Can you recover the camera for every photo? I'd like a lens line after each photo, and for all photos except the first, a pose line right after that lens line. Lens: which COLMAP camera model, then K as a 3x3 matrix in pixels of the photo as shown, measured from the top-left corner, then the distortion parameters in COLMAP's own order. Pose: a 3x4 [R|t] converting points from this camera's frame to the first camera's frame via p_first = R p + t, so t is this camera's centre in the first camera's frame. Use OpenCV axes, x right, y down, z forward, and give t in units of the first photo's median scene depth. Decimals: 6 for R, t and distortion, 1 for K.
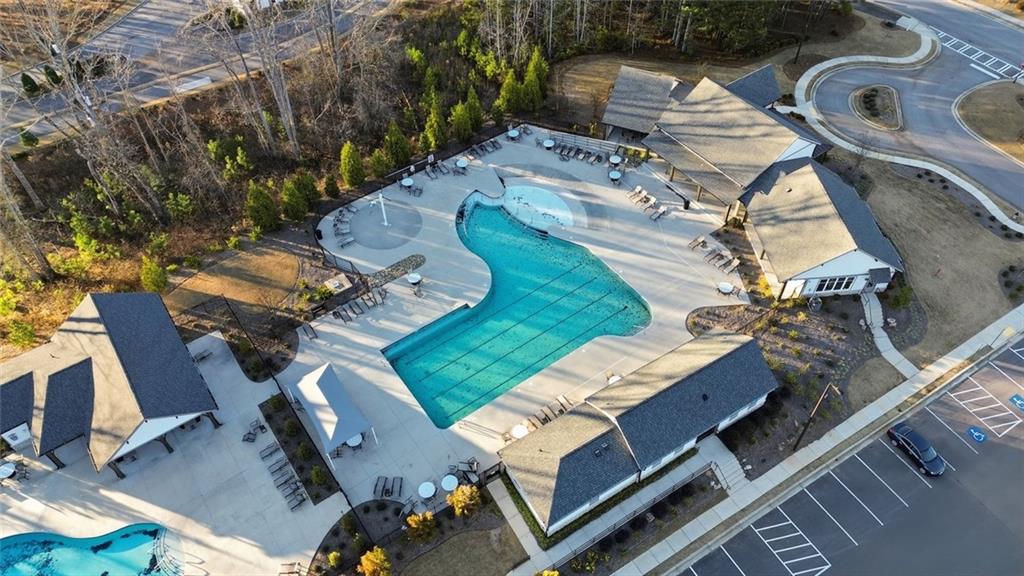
lens RADIAL K [[727.3, 0, 515.1], [0, 727.3, 285.5], [0, 0, 1]] dist [0.072504, -0.045523]
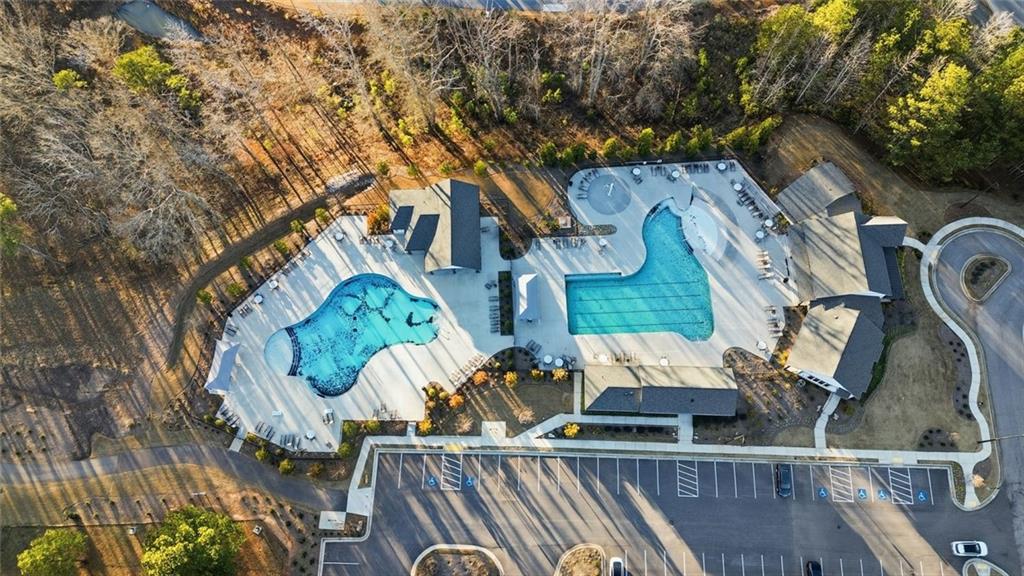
lens RADIAL K [[727.3, 0, 508.1], [0, 727.3, 289.2], [0, 0, 1]] dist [0.072504, -0.045523]
pose [[0.833775, 0.524605, -0.172072, 0.027934], [-0.409353, 0.796537, 0.444925, -0.609970], [0.370472, -0.300529, 0.878881, -0.643071]]
